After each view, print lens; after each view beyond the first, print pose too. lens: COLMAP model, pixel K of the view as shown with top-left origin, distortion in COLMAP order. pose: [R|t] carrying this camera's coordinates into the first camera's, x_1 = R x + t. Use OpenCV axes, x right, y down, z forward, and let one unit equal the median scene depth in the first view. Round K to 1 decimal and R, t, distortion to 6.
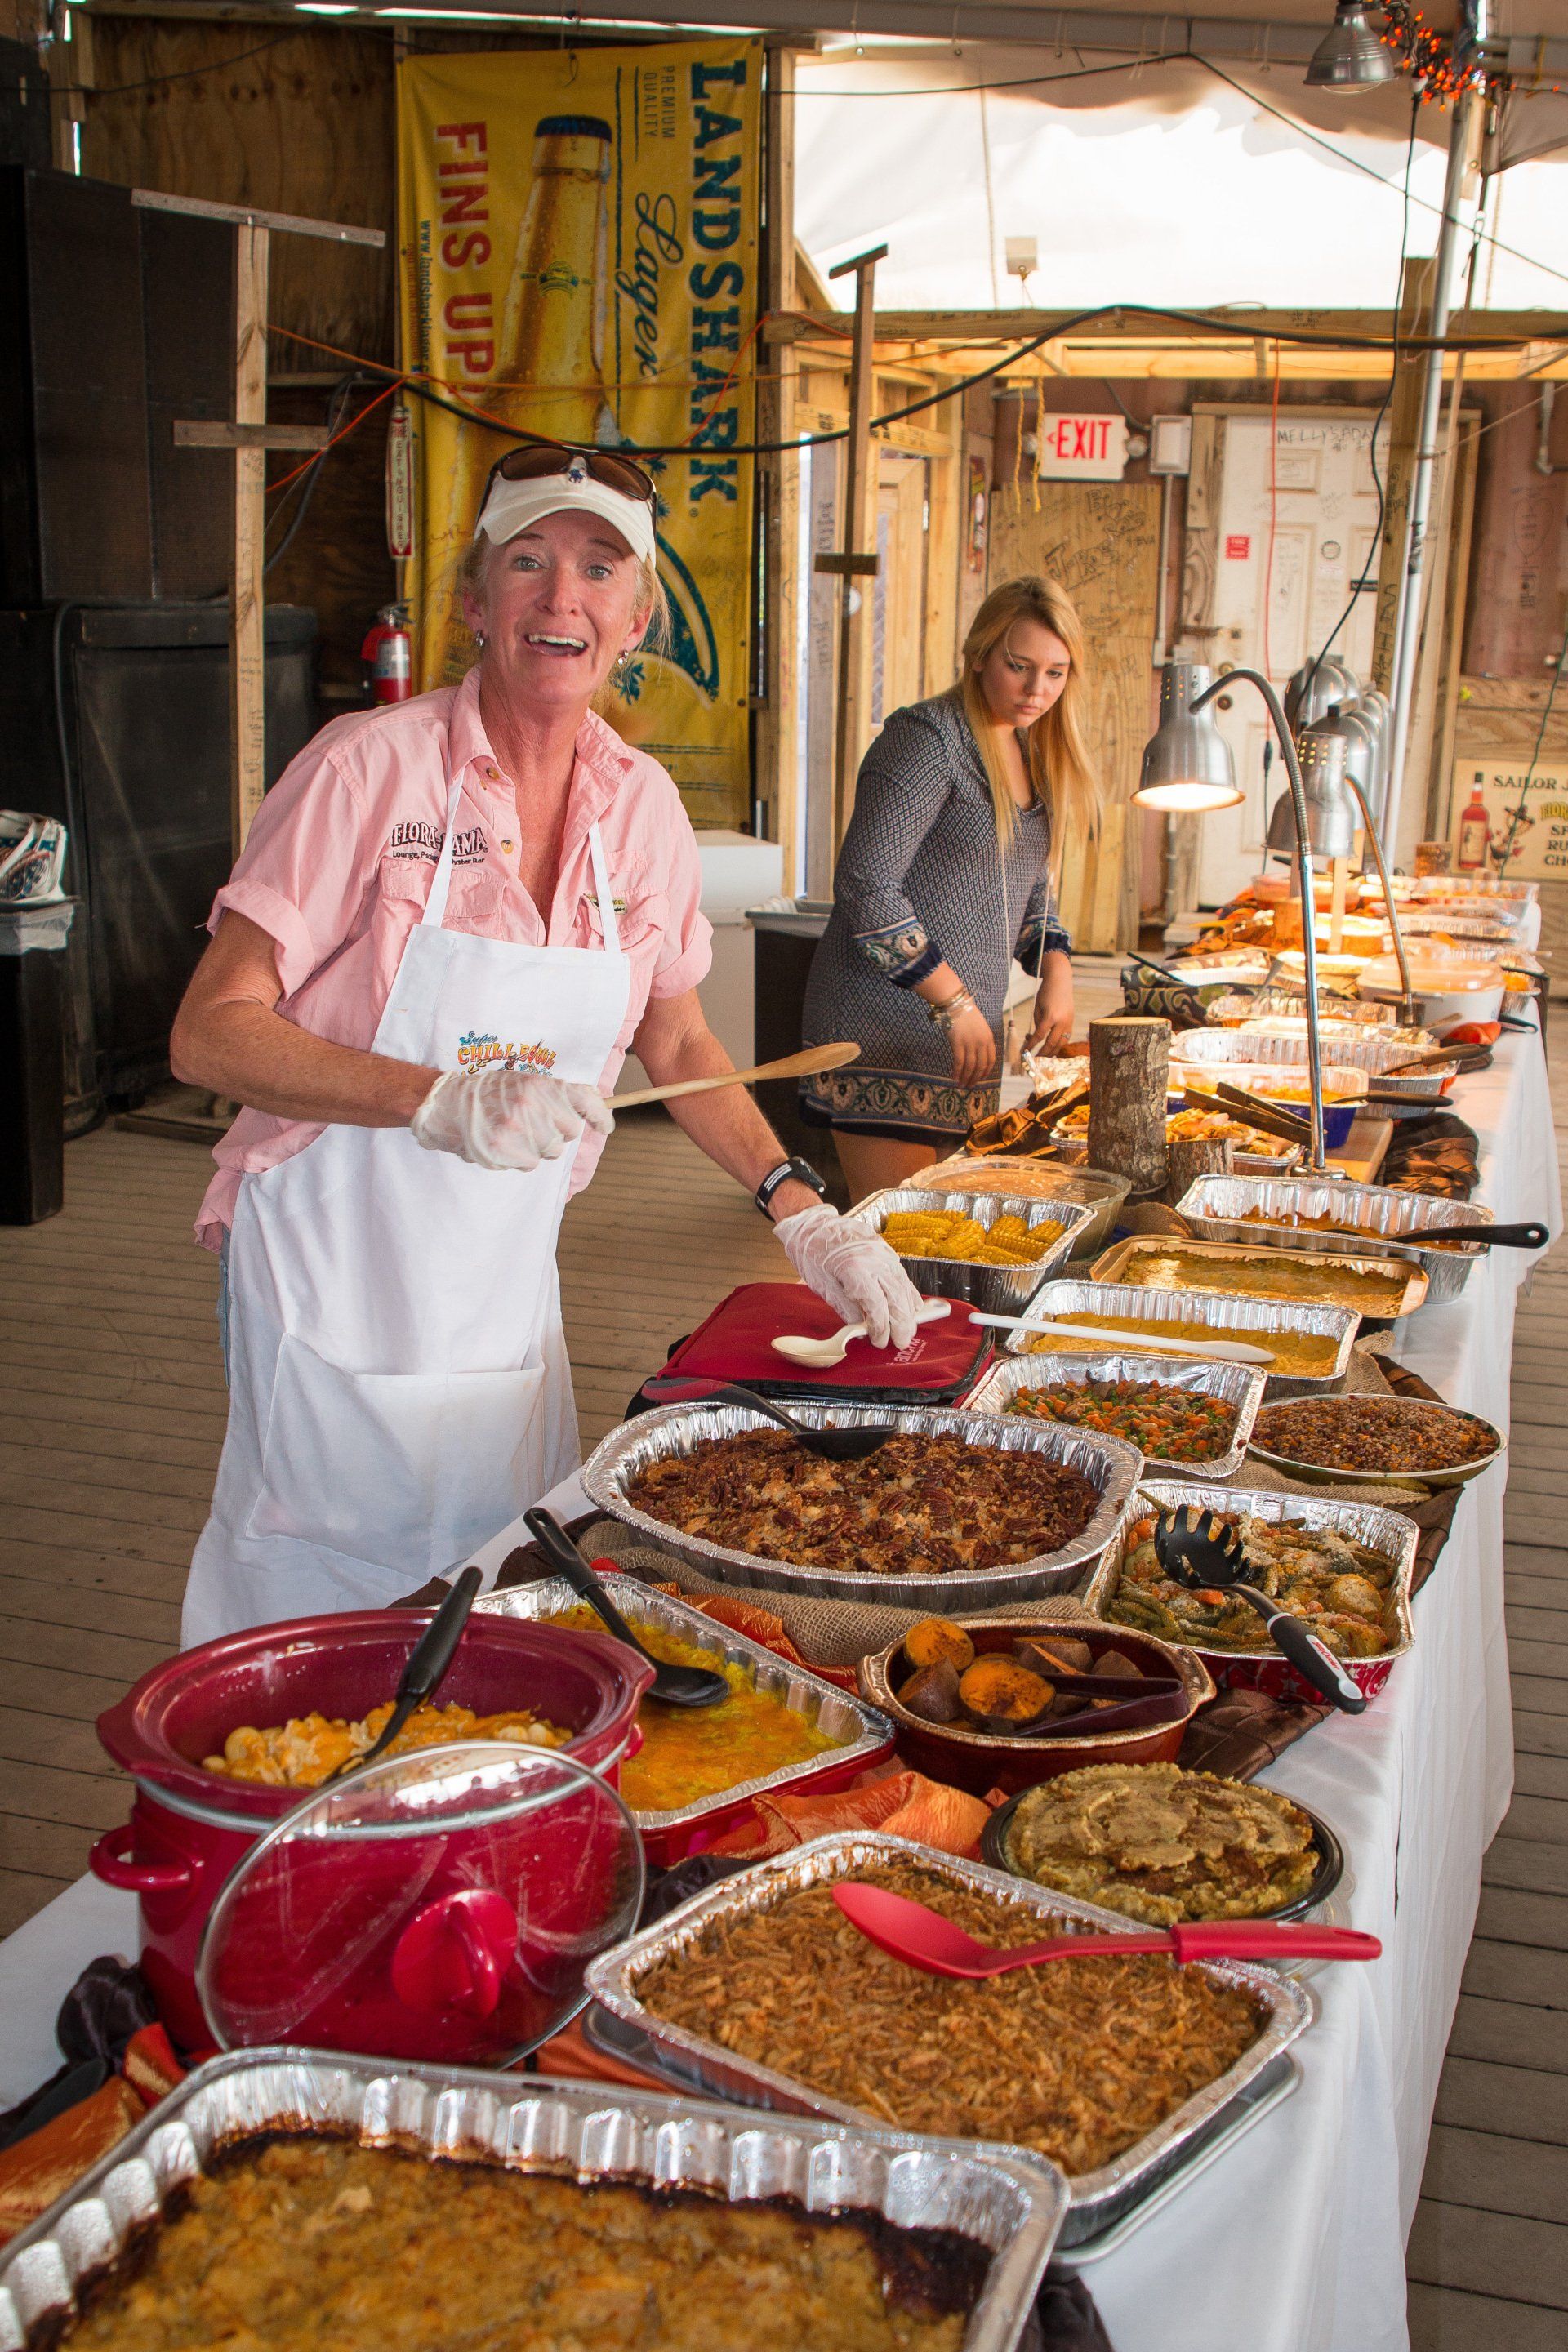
lens RADIAL K [[2565.0, 0, 784.0], [0, 2565.0, 1176.0], [0, 0, 1]] dist [-0.134004, 0.159554]
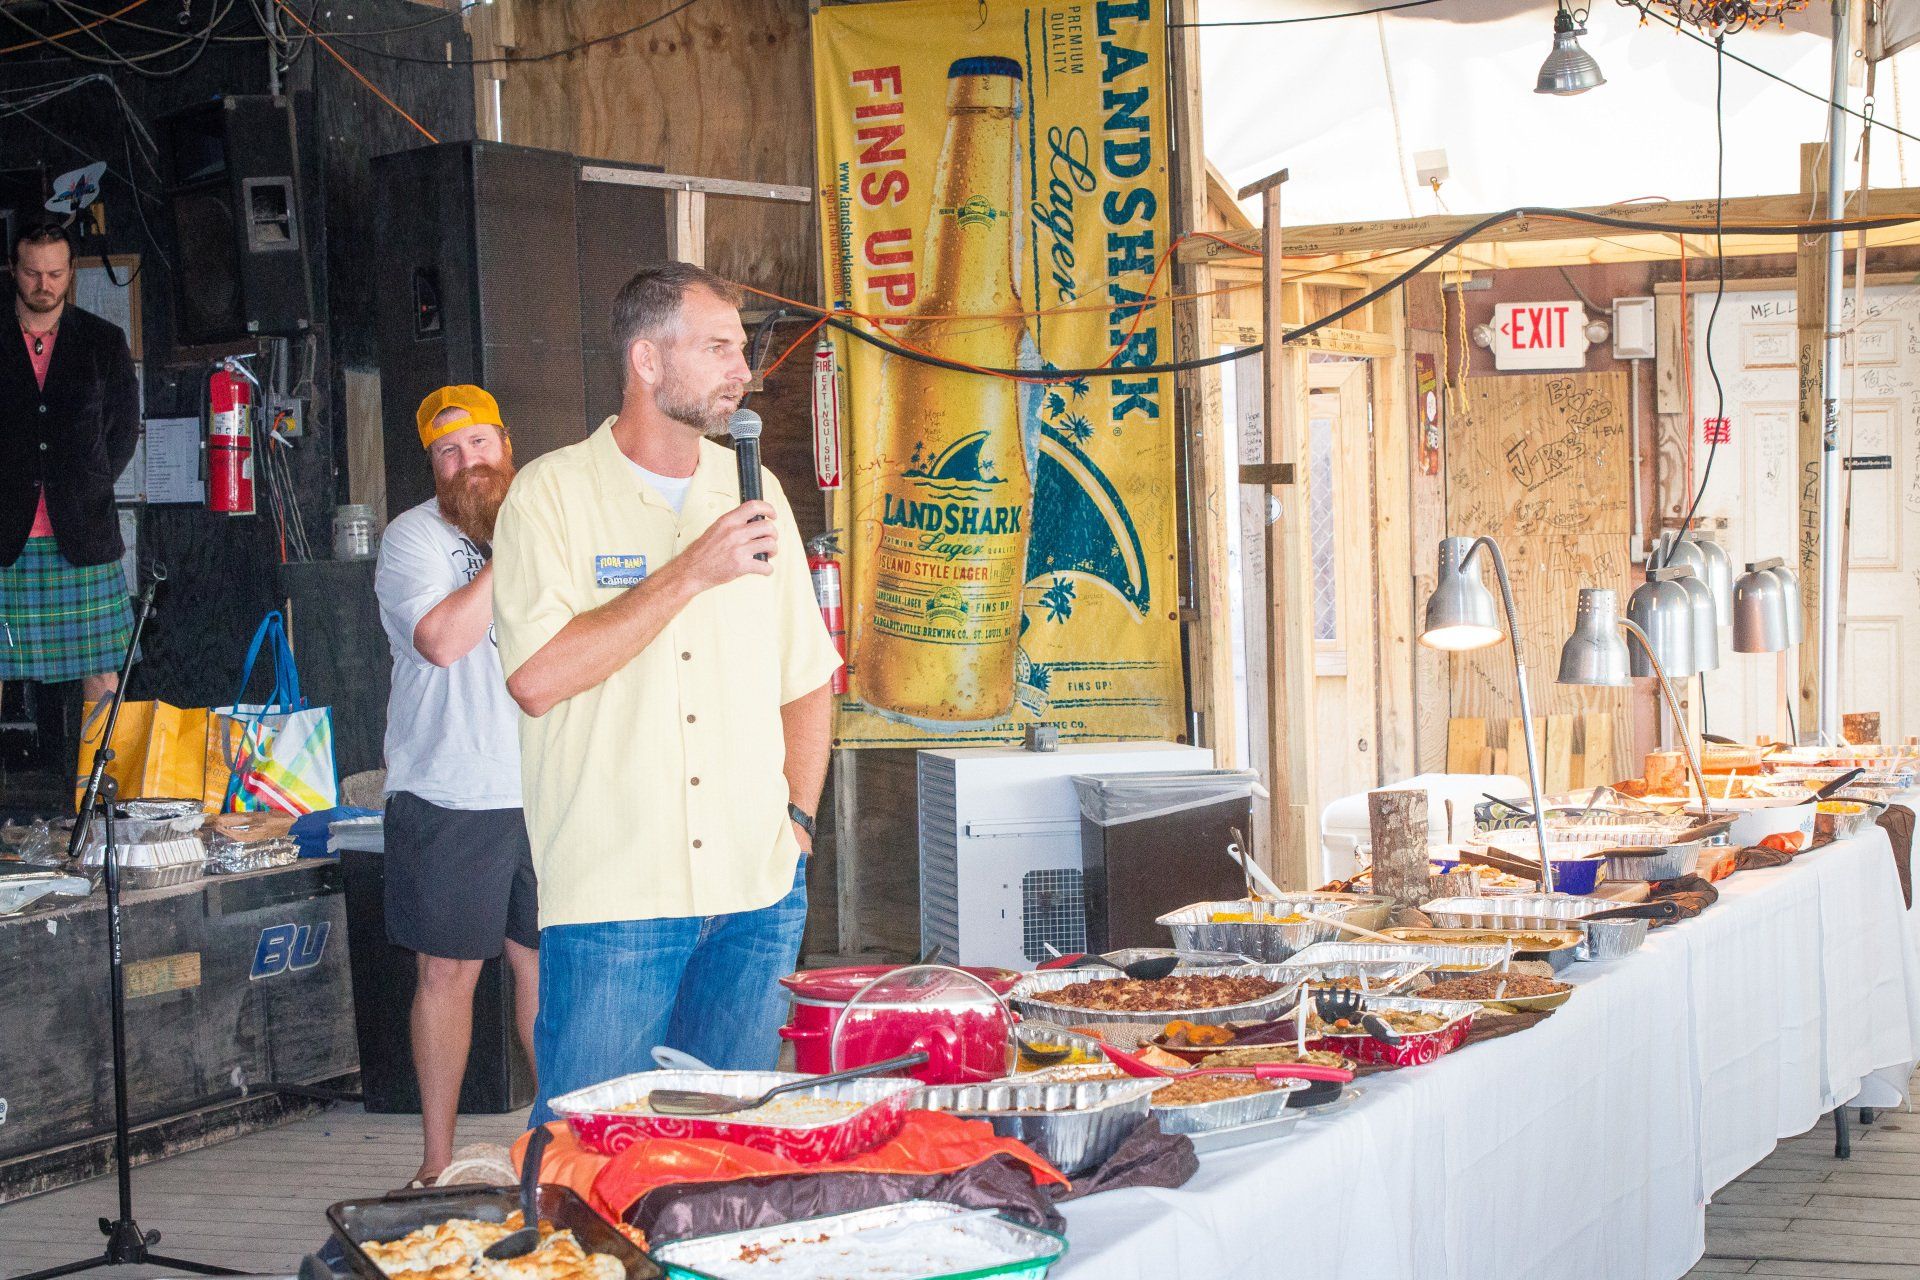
lens RADIAL K [[3757.0, 0, 960.0], [0, 3757.0, 640.0], [0, 0, 1]] dist [0.028538, 0.056693]
pose [[0.993921, -0.047616, -0.099262, 0.046976], [0.027575, 0.980562, -0.194264, 0.109427], [0.106583, 0.190346, 0.975914, -0.450664]]
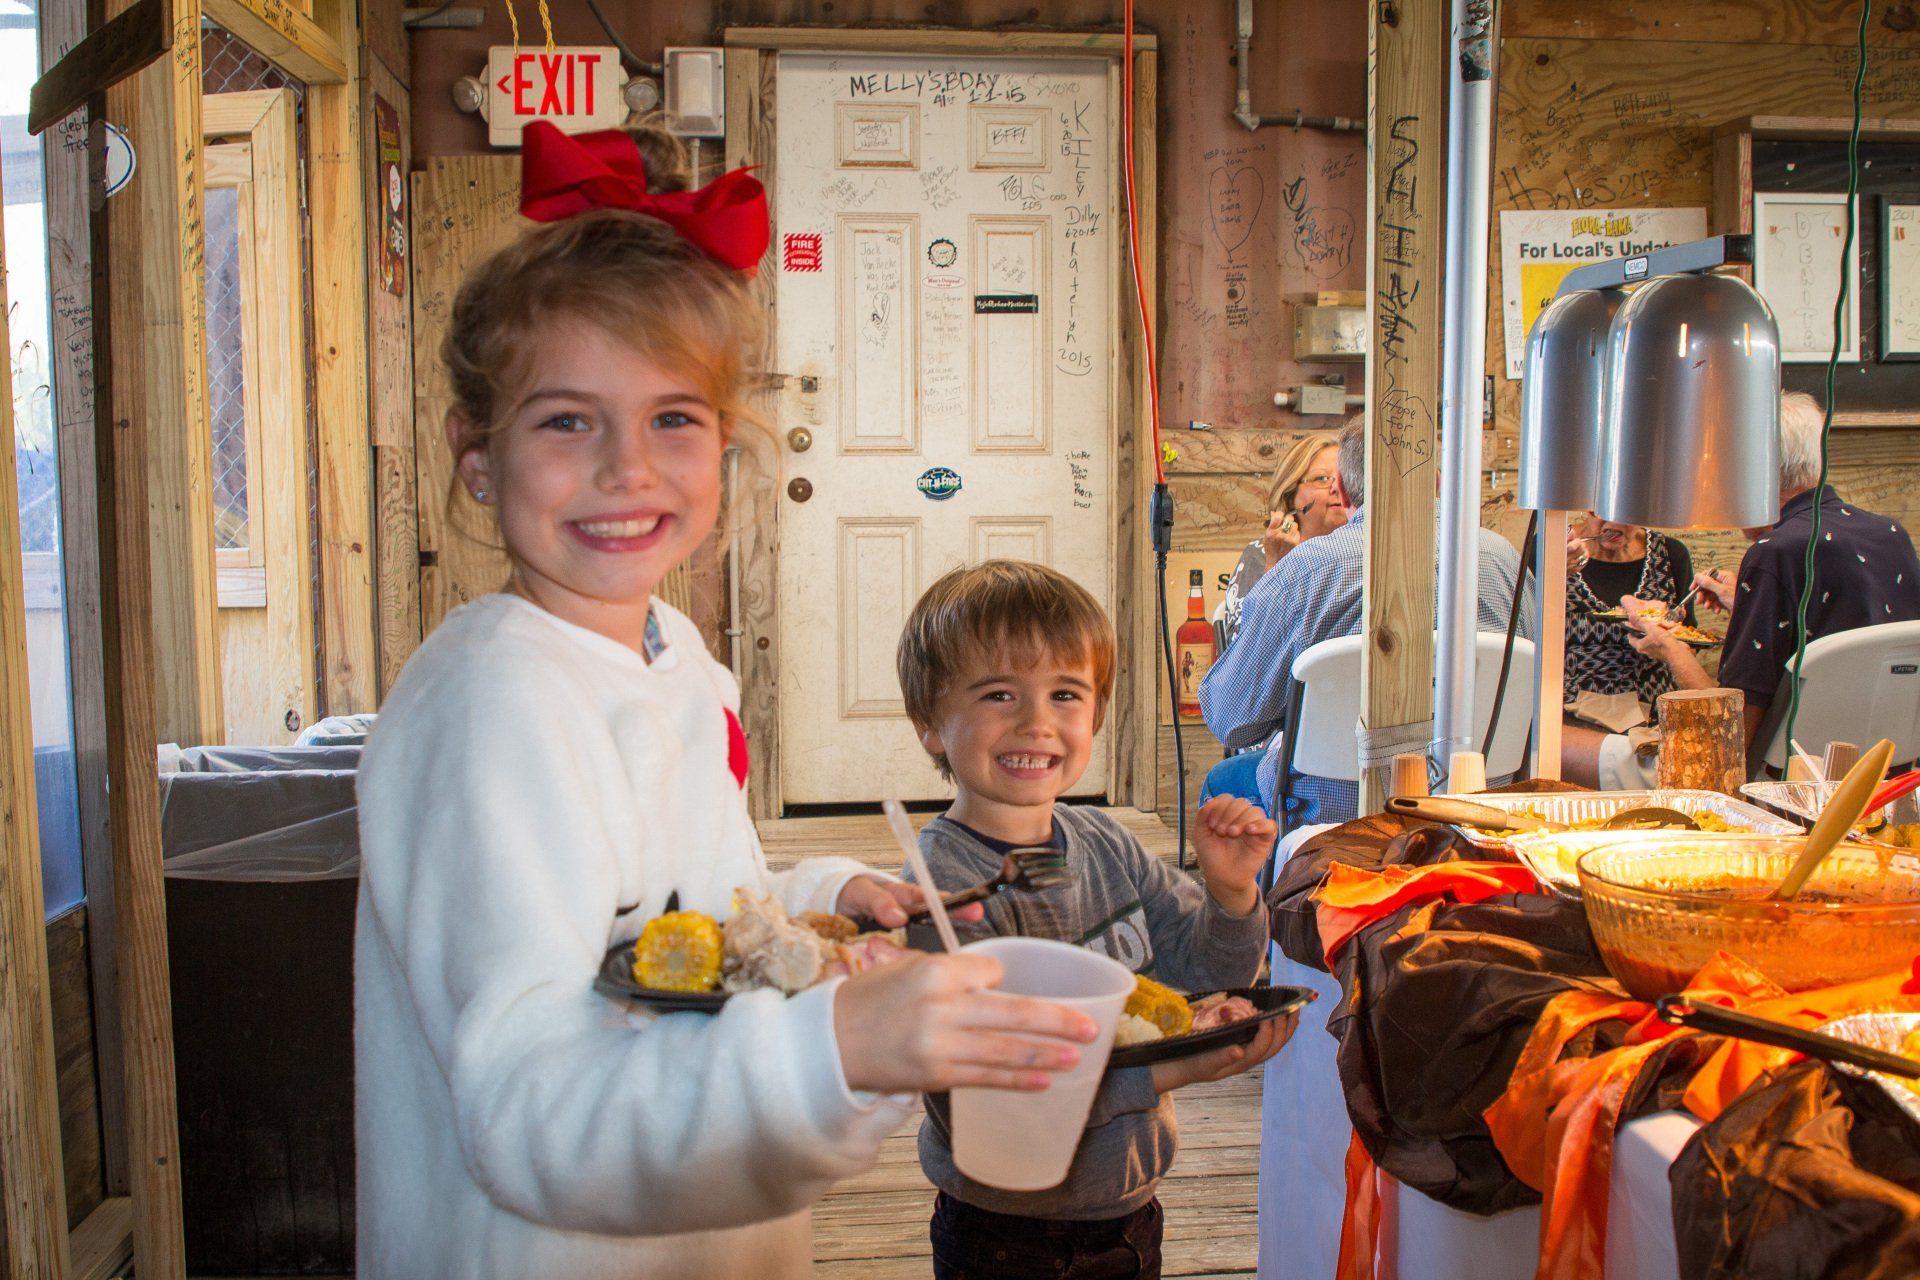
lens RADIAL K [[2093.9, 0, 960.0], [0, 2093.9, 640.0], [0, 0, 1]] dist [-0.134004, 0.159554]
pose [[0.937907, -0.063443, 0.341037, 0.035674], [0.115254, 0.984275, -0.133864, -0.093947], [-0.327181, 0.164858, 0.930470, 0.643694]]
